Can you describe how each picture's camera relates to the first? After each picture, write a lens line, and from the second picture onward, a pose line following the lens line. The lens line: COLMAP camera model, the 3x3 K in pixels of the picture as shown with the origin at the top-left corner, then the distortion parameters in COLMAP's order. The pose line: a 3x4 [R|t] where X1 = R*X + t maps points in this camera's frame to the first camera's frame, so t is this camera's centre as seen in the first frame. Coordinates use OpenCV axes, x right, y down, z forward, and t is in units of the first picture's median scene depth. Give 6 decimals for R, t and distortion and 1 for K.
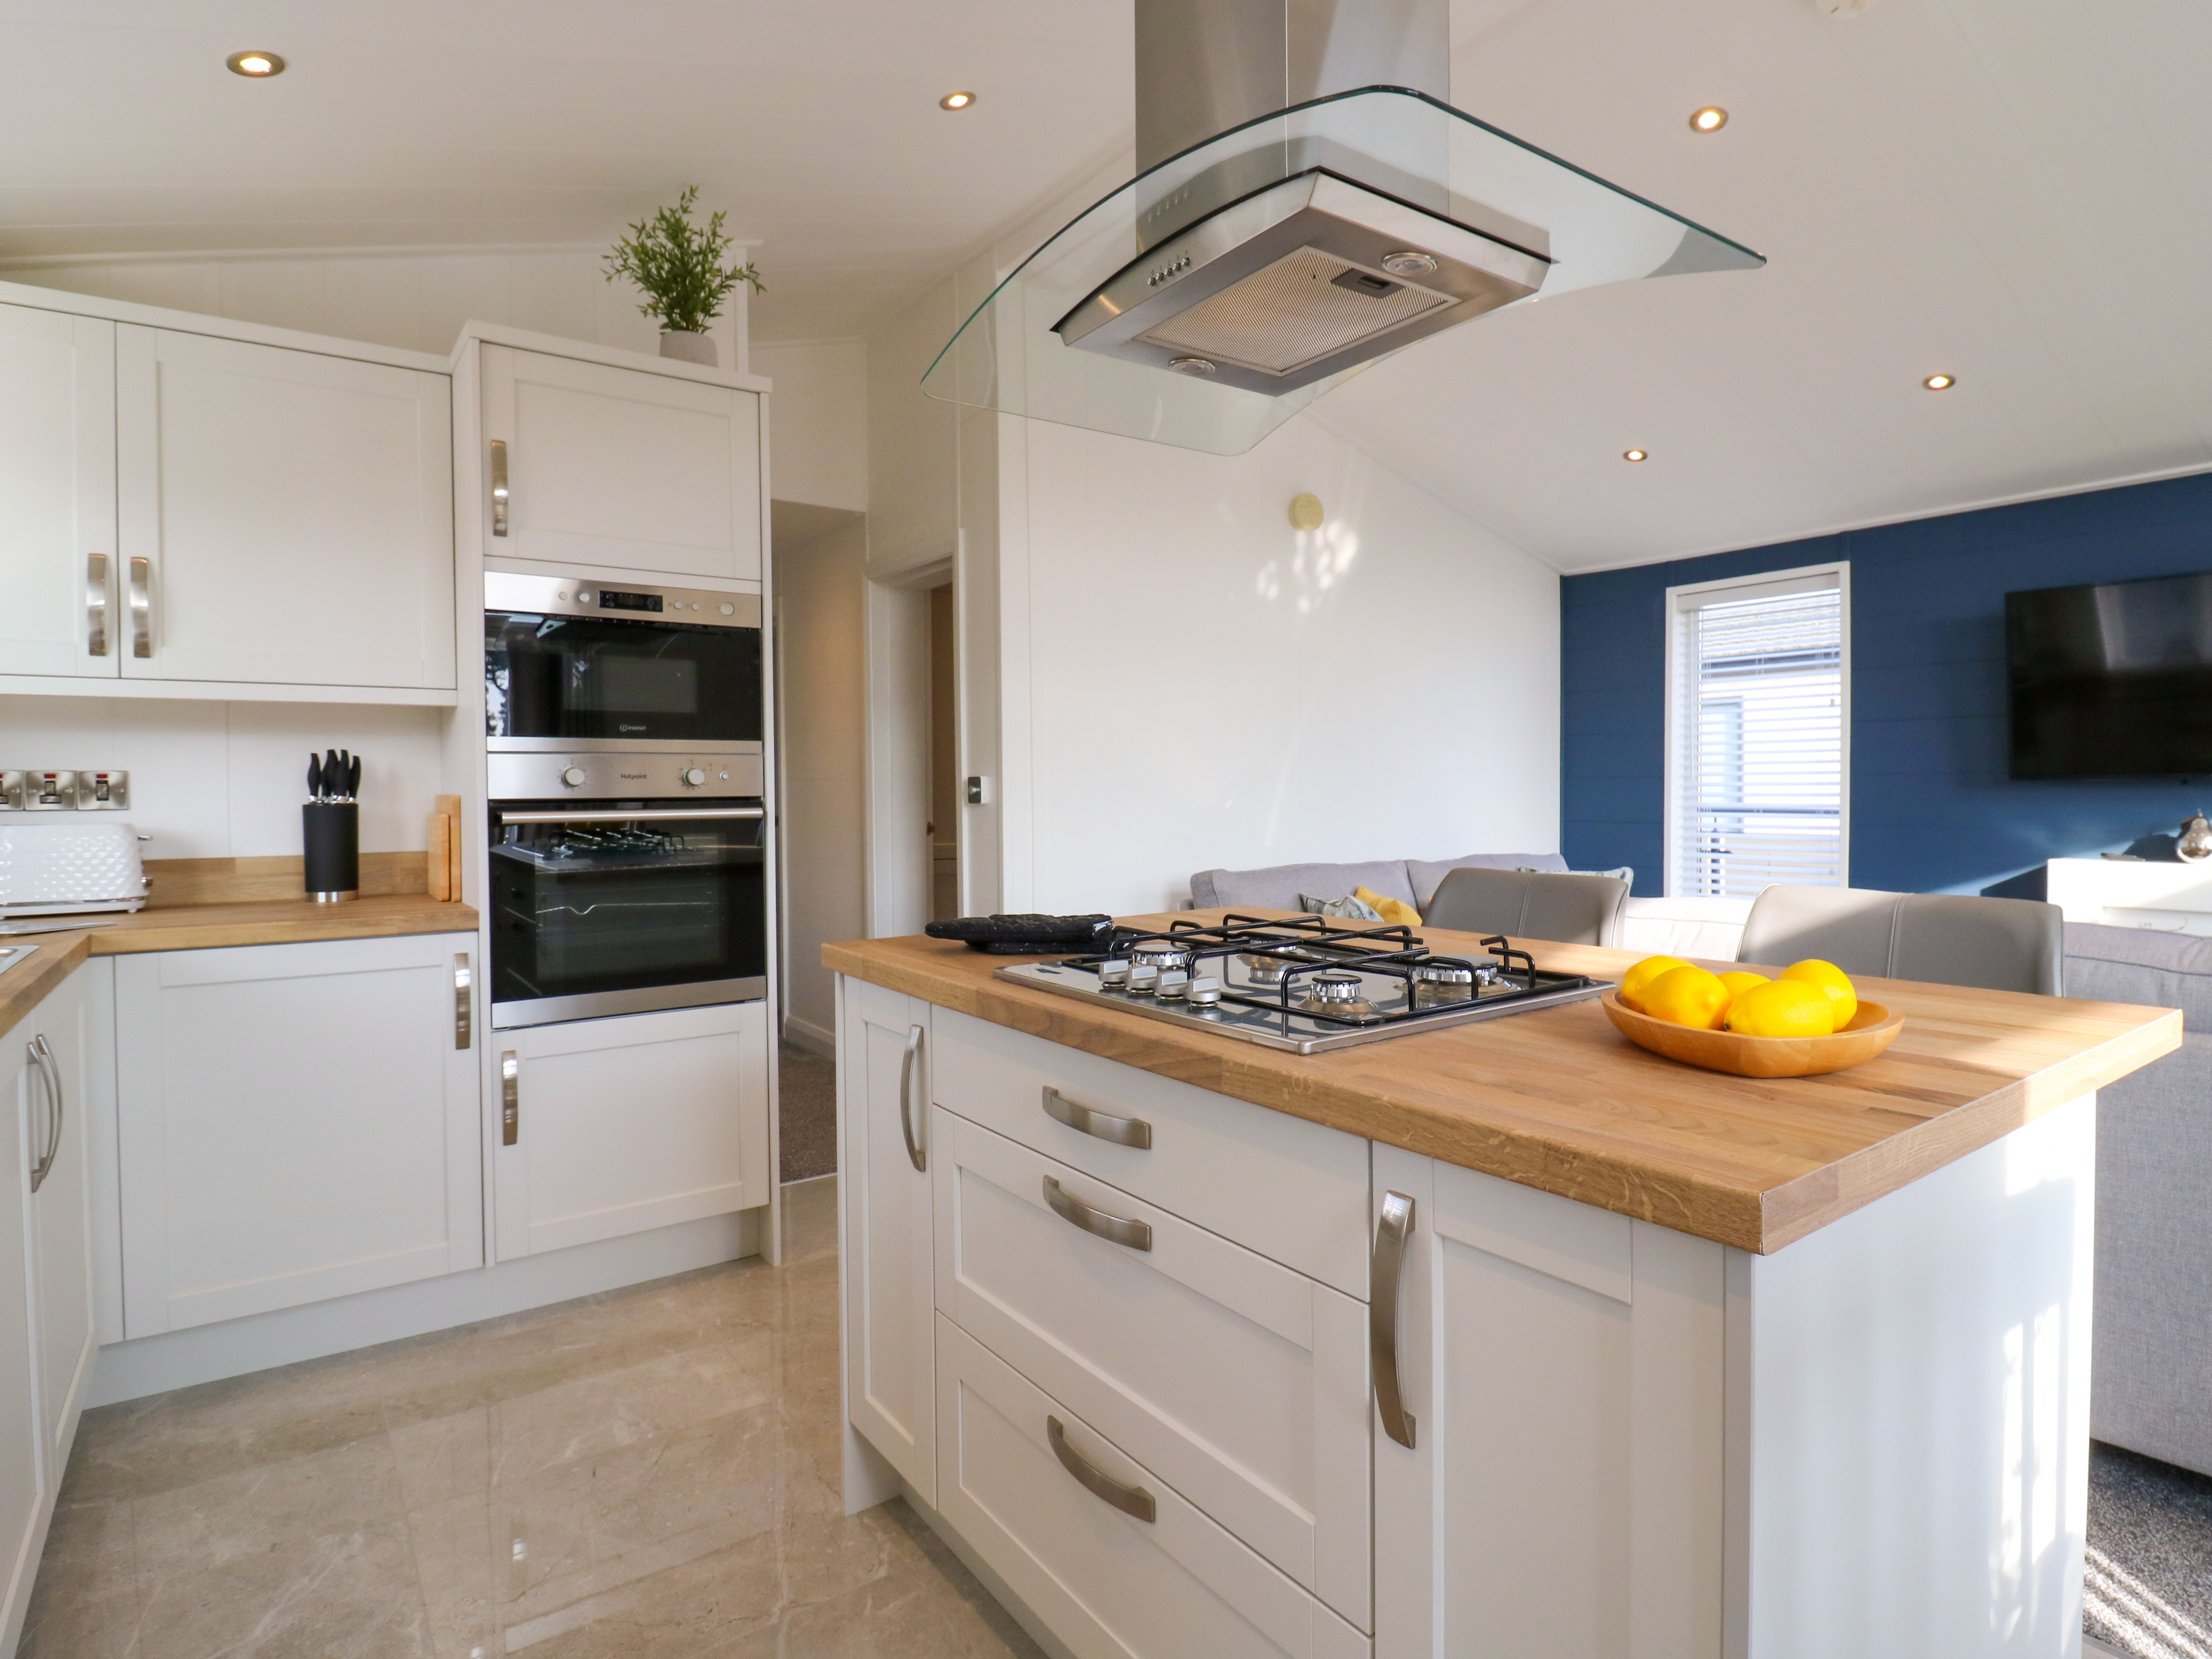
lens RADIAL K [[1185.2, 0, 1115.4], [0, 1185.2, 813.4], [0, 0, 1]] dist [-0.005112, -0.012200]
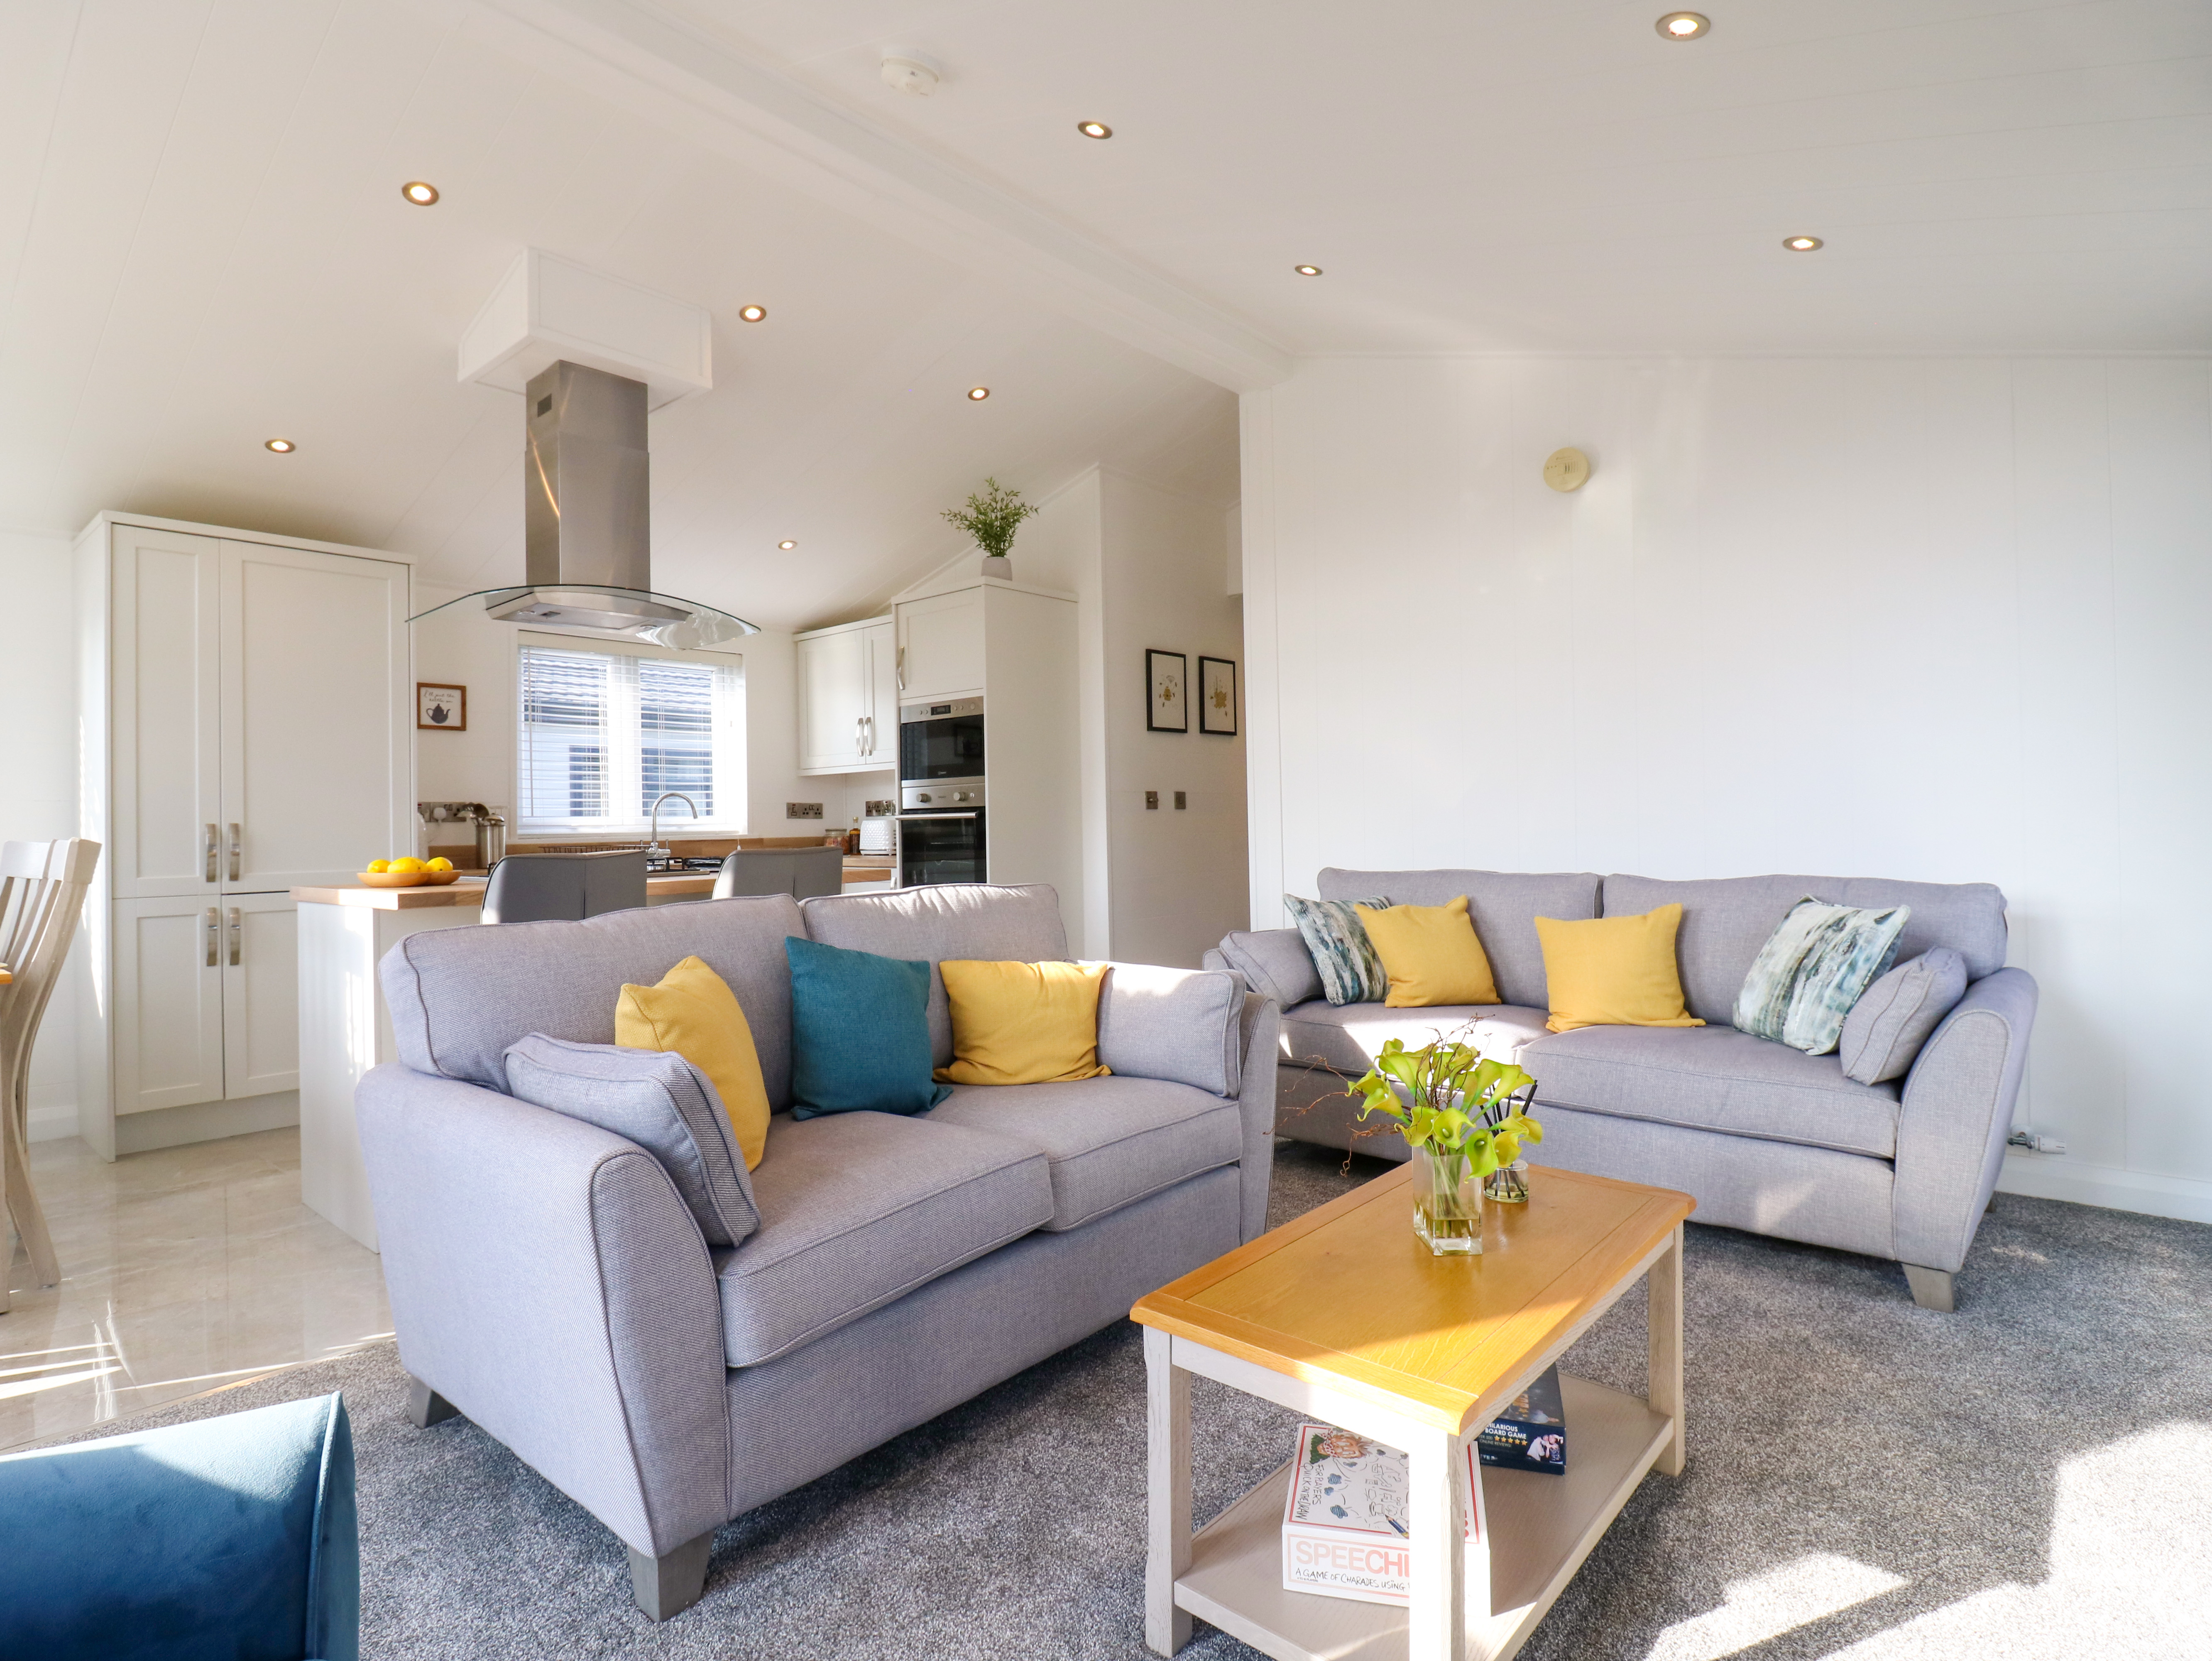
lens RADIAL K [[1185.3, 0, 1125.2], [0, 1185.3, 816.3], [0, 0, 1]] dist [-0.005112, -0.012200]
pose [[0.216204, -0.004379, -0.976338, 1.596256], [-0.003300, 0.999981, -0.005216, 0.010554], [0.976343, 0.004349, 0.216185, 0.856239]]
